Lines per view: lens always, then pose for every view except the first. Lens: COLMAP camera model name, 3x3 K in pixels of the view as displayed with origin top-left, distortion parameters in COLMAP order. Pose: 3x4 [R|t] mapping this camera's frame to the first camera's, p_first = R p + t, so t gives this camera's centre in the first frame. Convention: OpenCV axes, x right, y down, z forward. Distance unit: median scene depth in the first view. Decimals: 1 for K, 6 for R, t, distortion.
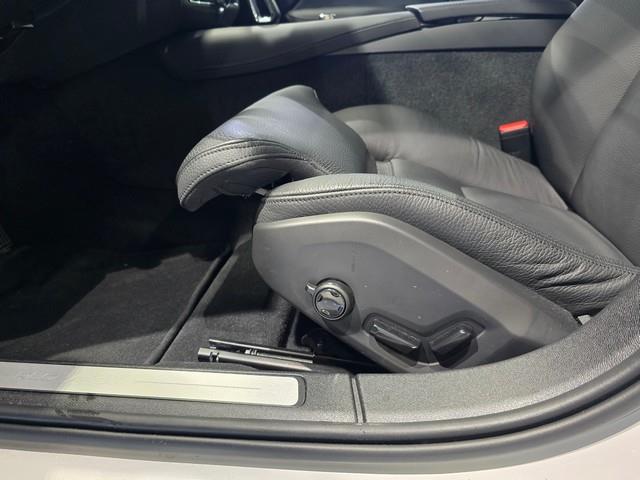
lens RADIAL K [[477.6, 0, 320.0], [0, 477.6, 240.0], [0, 0, 1]] dist [0.037800, -0.001711]
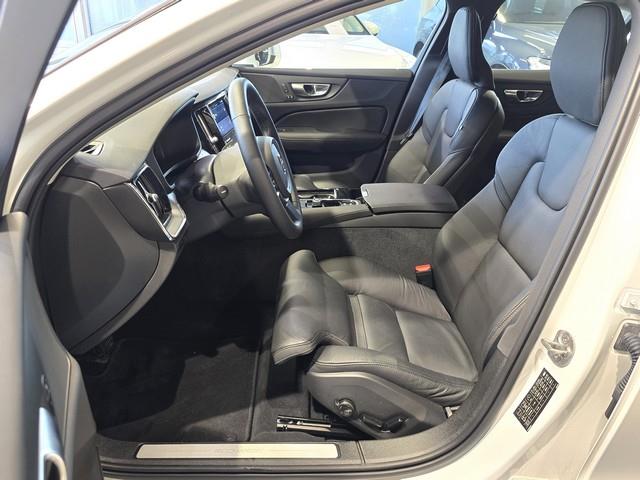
lens RADIAL K [[458.2, 0, 318.6], [0, 458.2, 242.9], [0, 0, 1]] dist [0.021834, -0.003920]
pose [[0.989763, -0.012088, 0.142210, -0.411486], [0.005321, 0.998839, 0.047870, -0.777397], [-0.142624, -0.046623, 0.988678, -1.150283]]
